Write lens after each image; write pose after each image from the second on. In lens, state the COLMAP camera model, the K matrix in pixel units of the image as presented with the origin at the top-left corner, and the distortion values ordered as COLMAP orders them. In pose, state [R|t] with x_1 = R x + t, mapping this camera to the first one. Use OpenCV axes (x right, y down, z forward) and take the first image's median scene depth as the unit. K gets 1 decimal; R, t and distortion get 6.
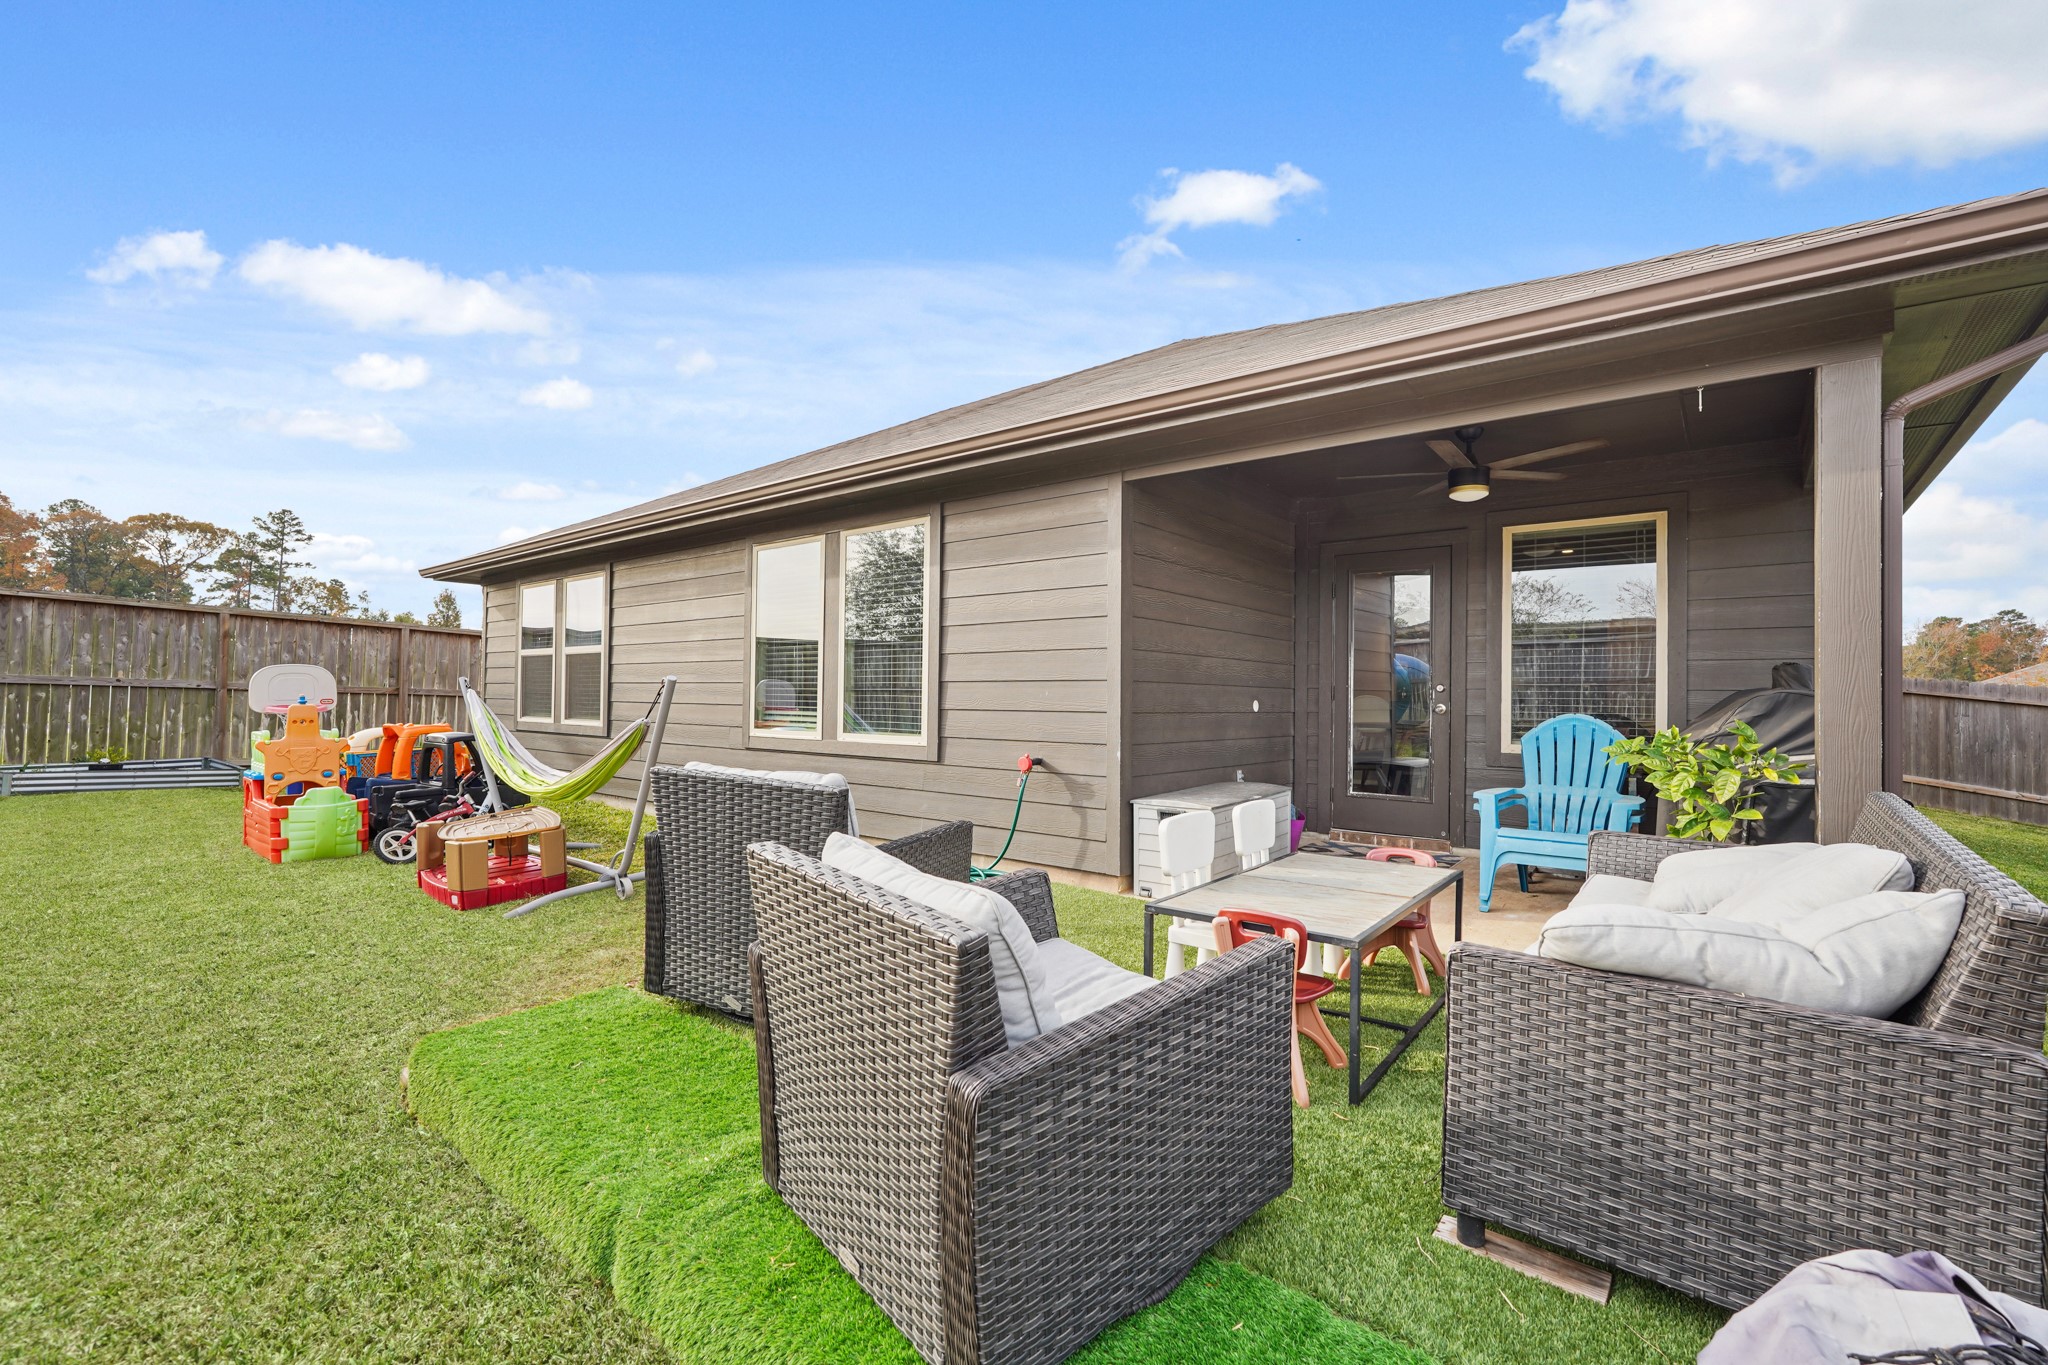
lens RADIAL K [[896.3, 0, 1023.4], [0, 896.3, 696.4], [0, 0, 1]] dist [-0.003242, 0.001086]
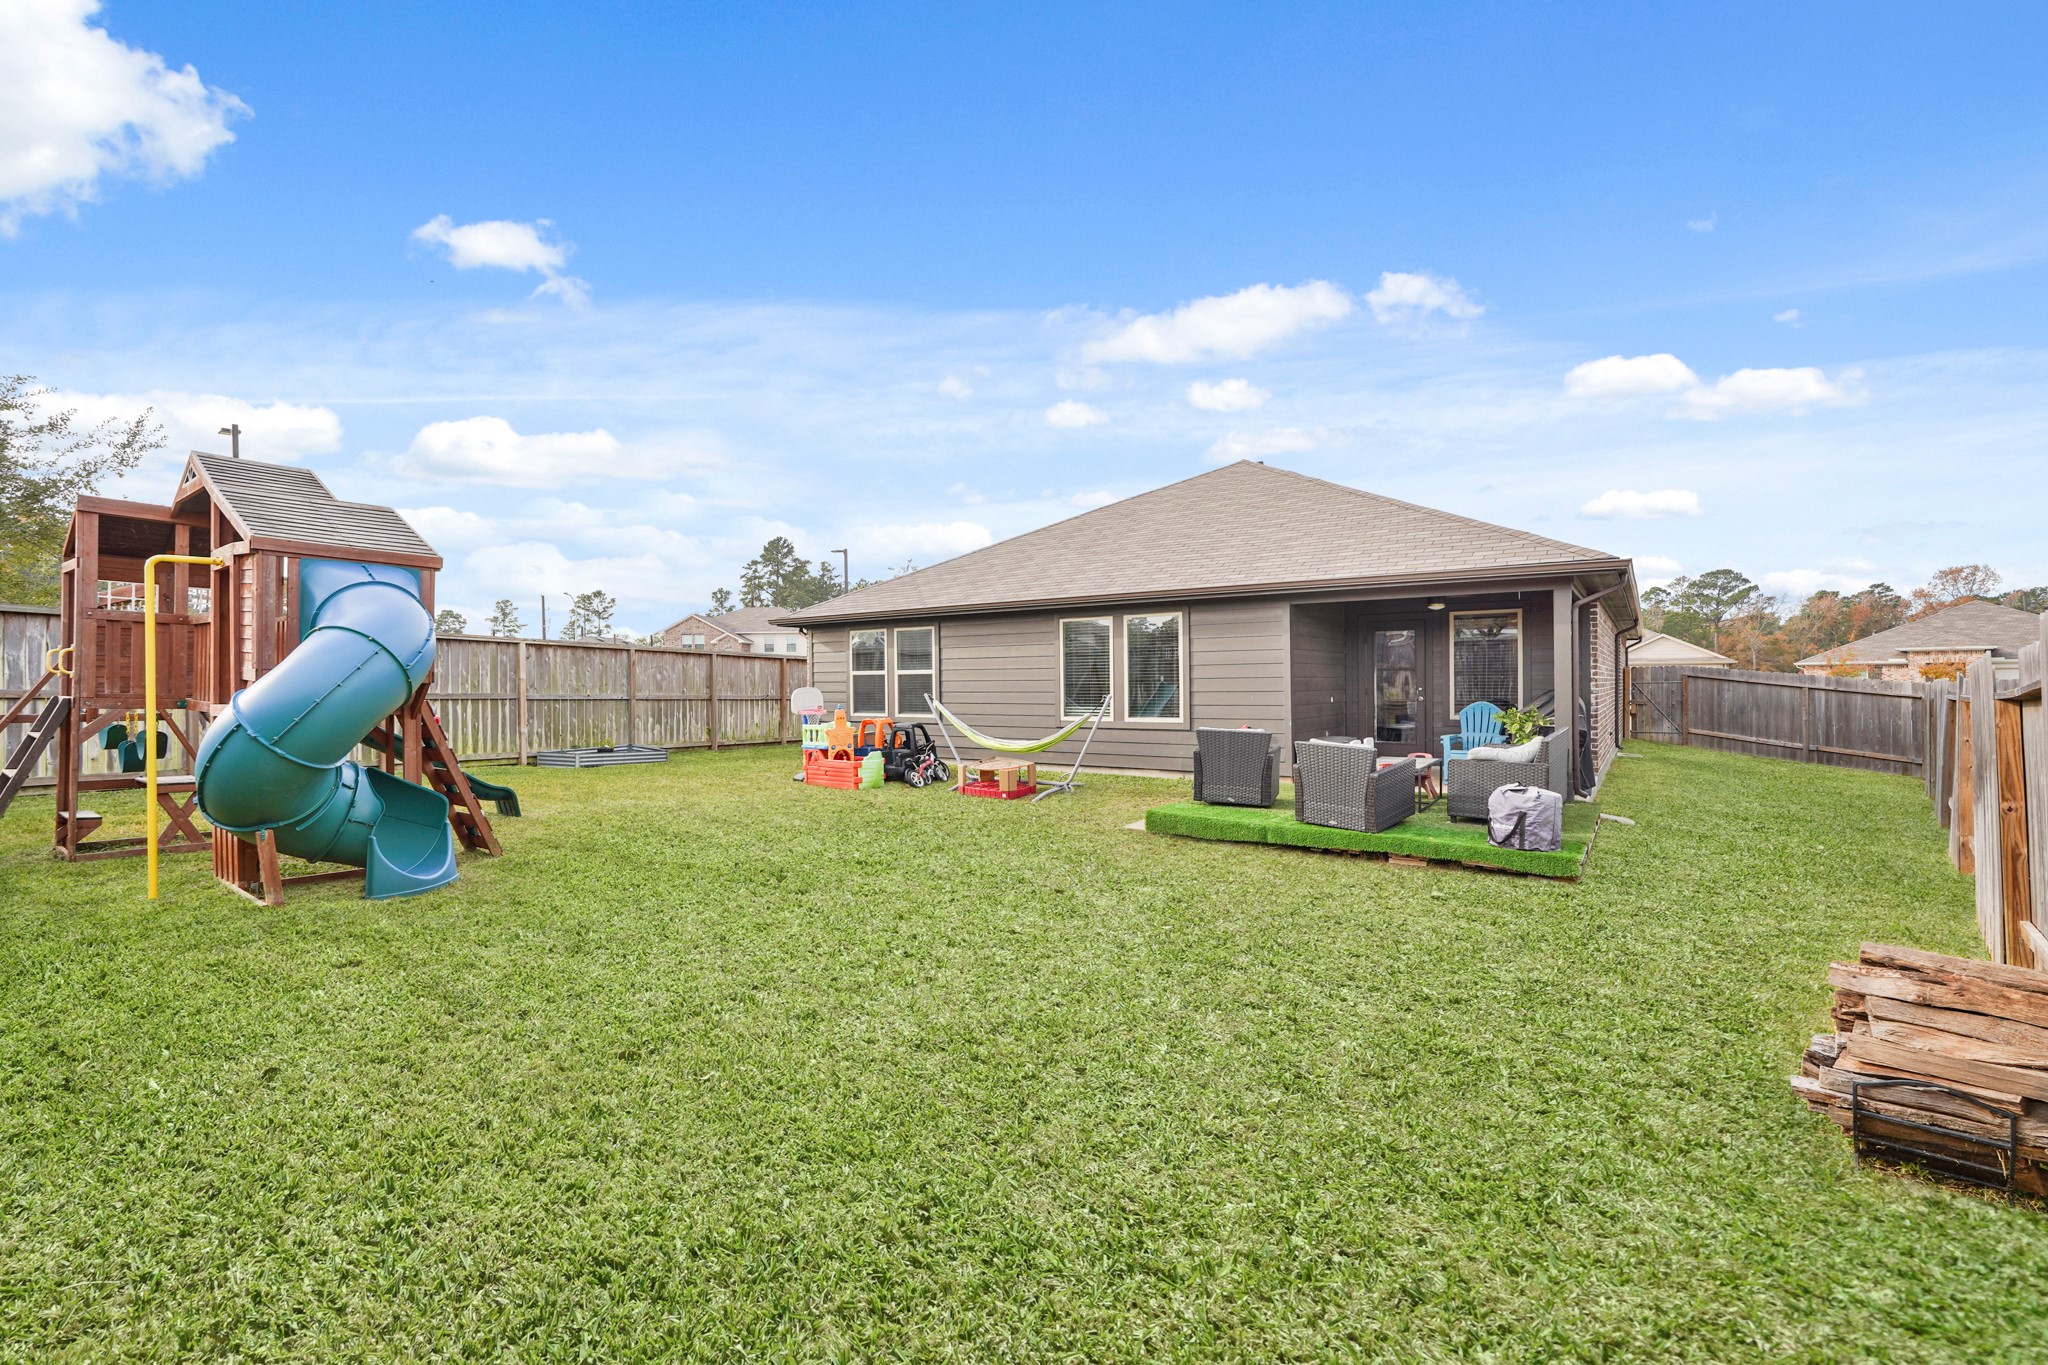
lens RADIAL K [[896.3, 0, 1027.6], [0, 896.3, 692.5], [0, 0, 1]] dist [-0.003242, 0.001086]
pose [[0.997669, -0.022073, 0.064578, -0.537975], [0.021085, 0.999651, 0.015943, -0.050046], [-0.064907, -0.014544, 0.997785, -0.941386]]
